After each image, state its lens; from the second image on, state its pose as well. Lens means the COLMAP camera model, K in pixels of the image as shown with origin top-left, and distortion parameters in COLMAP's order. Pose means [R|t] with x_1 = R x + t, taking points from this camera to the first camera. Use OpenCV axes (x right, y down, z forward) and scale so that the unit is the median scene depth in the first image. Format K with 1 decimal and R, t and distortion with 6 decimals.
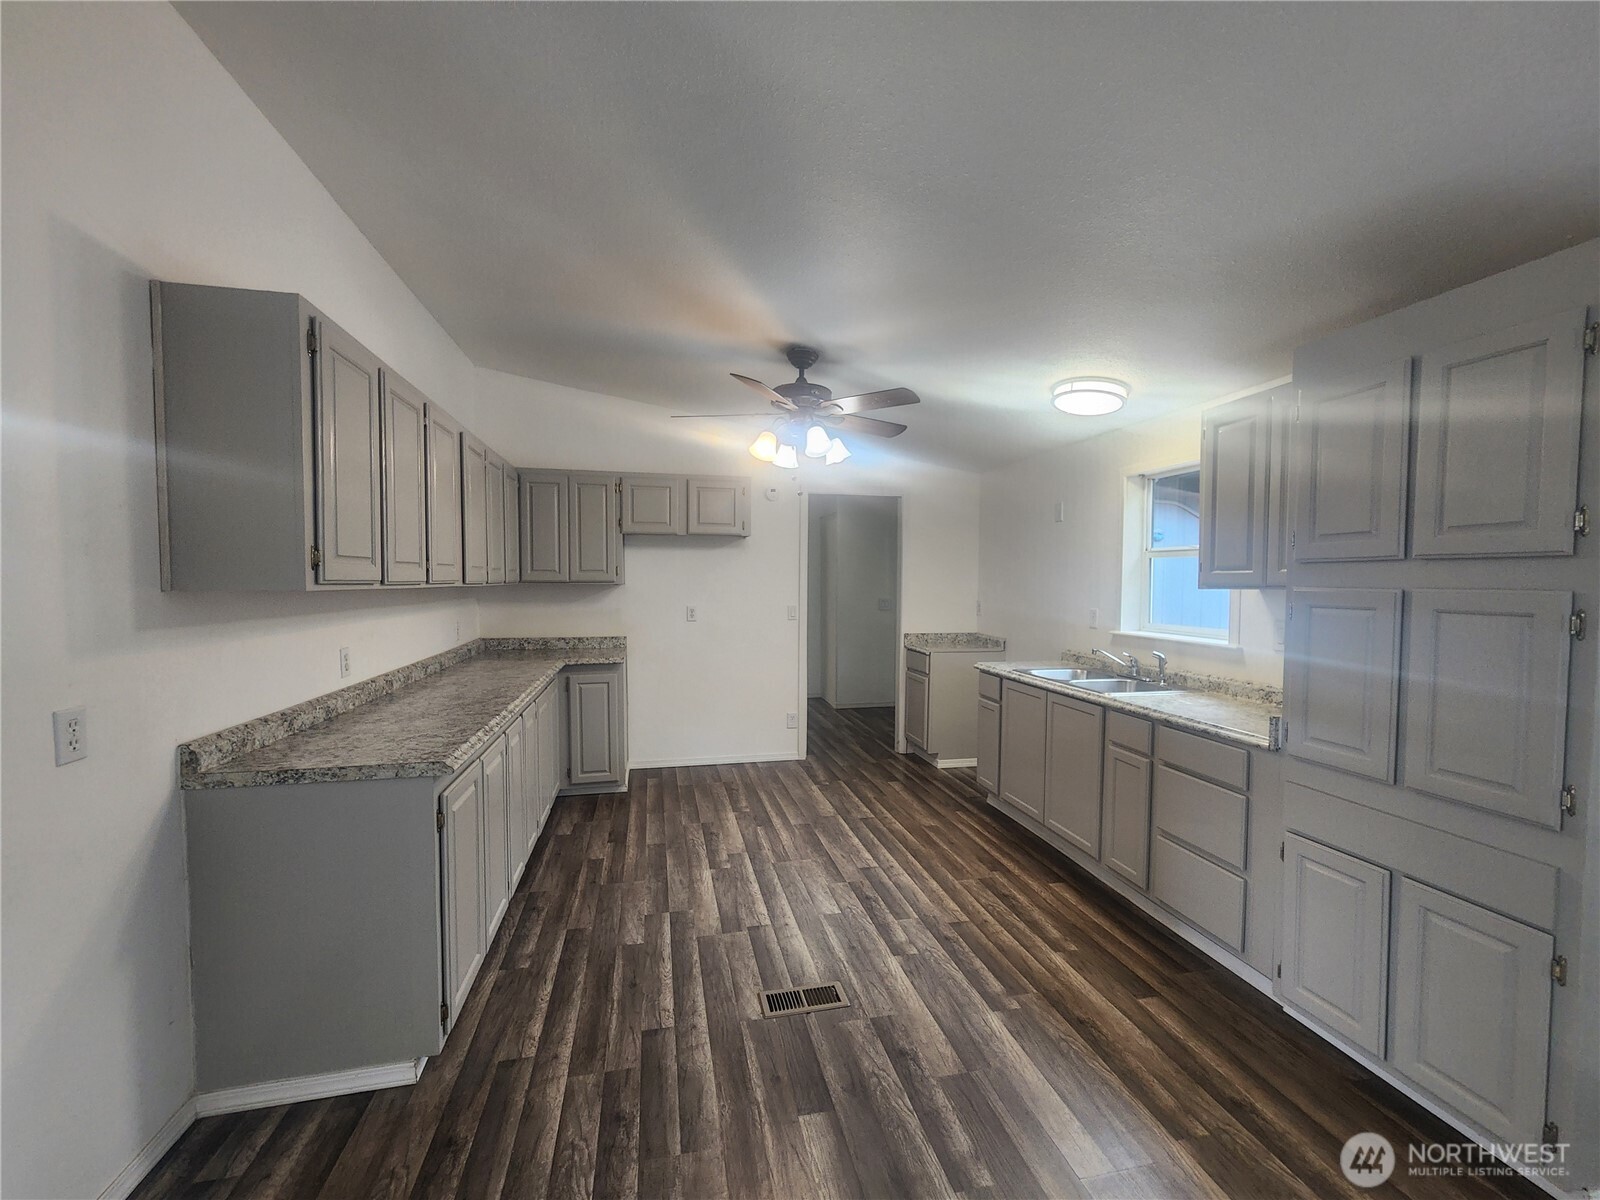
lens RADIAL K [[656.6, 0, 799.6], [0, 656.6, 606.7], [0, 0, 1]] dist [-0.000160, 0.000282]
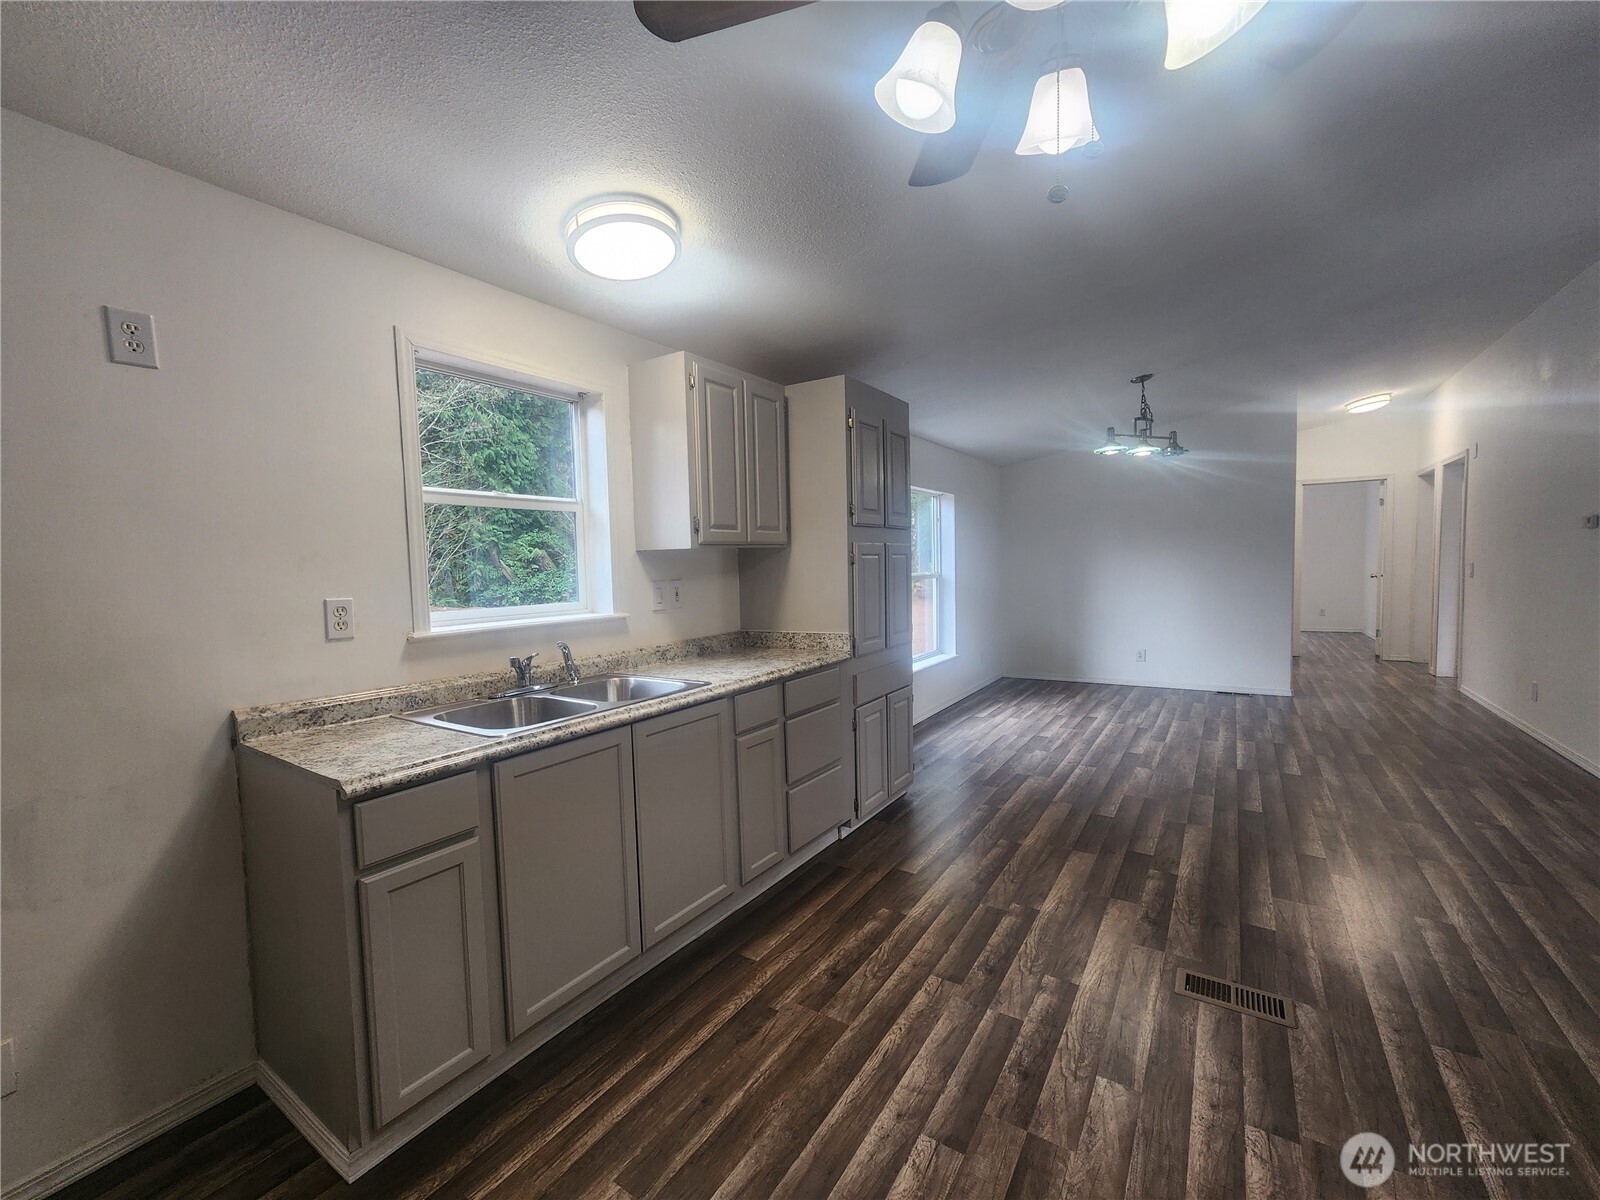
lens RADIAL K [[656.6, 0, 792.8], [0, 656.6, 607.4], [0, 0, 1]] dist [-0.000160, 0.000282]
pose [[-0.691396, -0.032359, 0.721751, -0.180336], [0.057286, 0.993396, 0.099415, -0.030919], [-0.720201, 0.110082, -0.684976, 1.744964]]
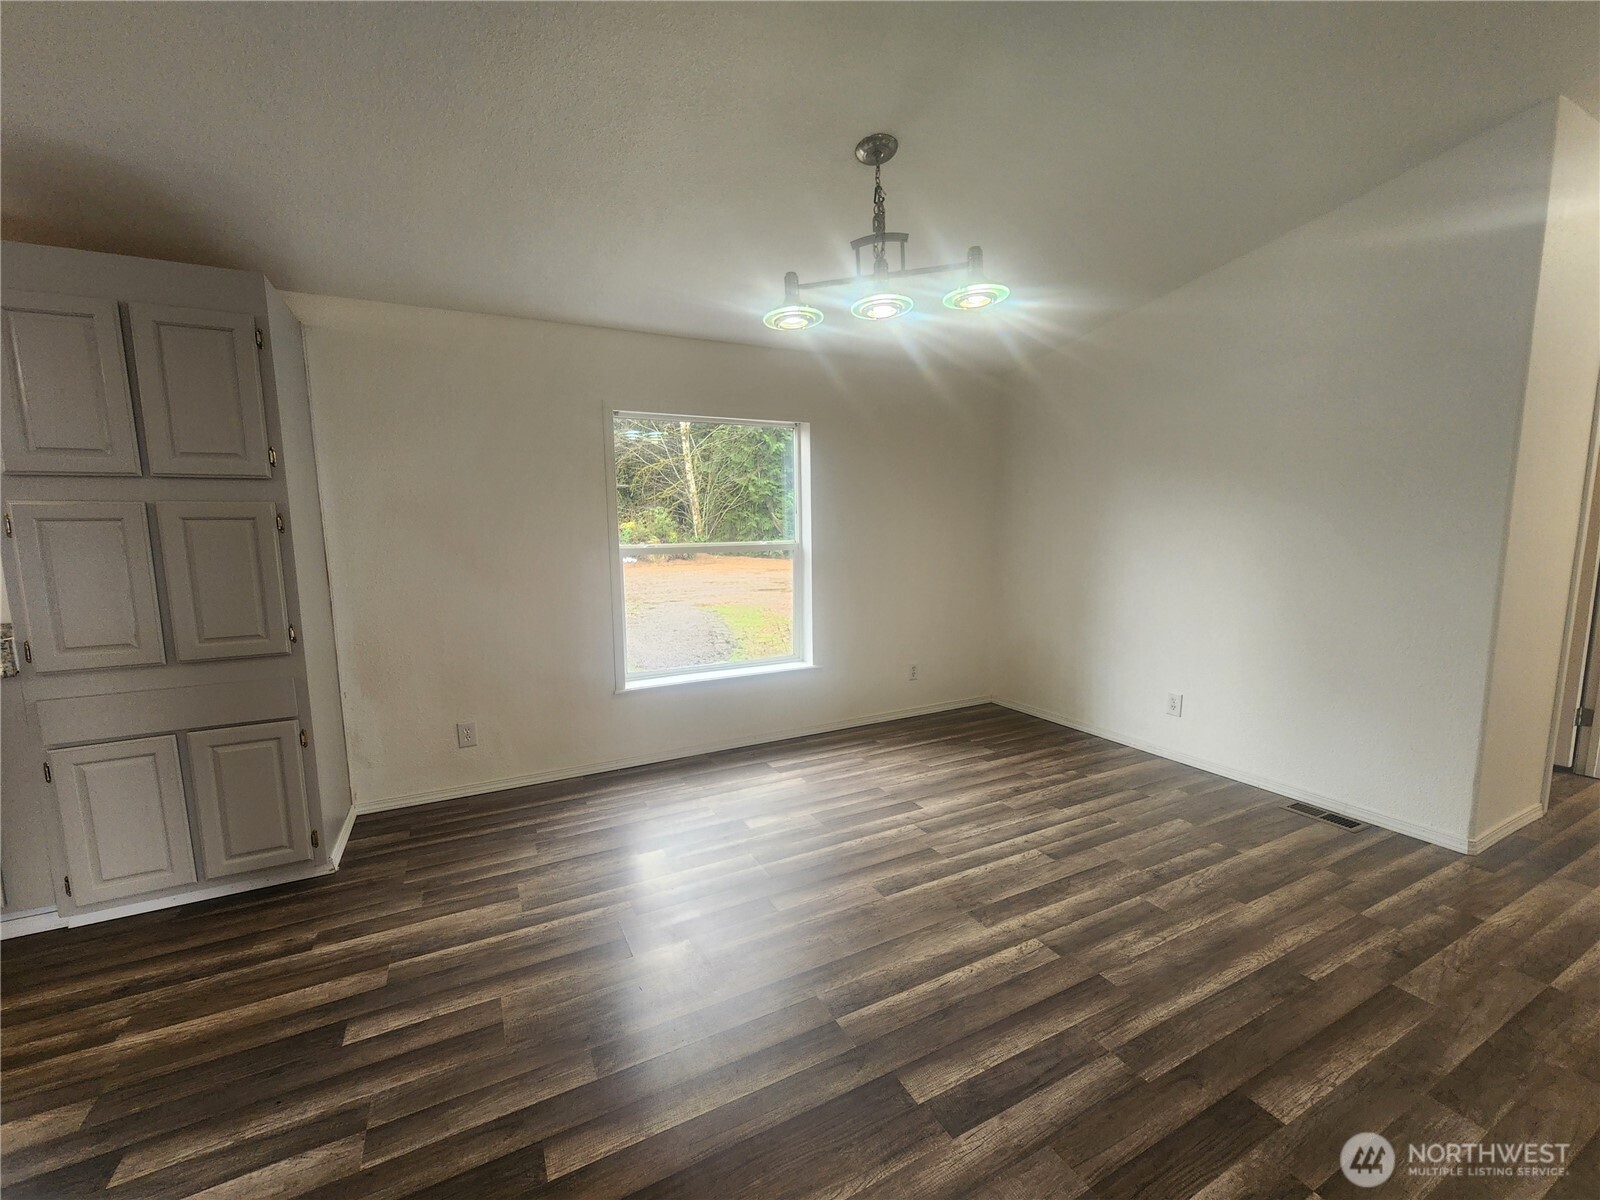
lens RADIAL K [[656.6, 0, 797.8], [0, 656.6, 603.9], [0, 0, 1]] dist [-0.000160, 0.000282]
pose [[-0.256876, -0.118518, 0.959150, -0.394964], [0.052963, 0.989234, 0.136419, 0.040526], [-0.964992, 0.085842, -0.247833, 0.114887]]
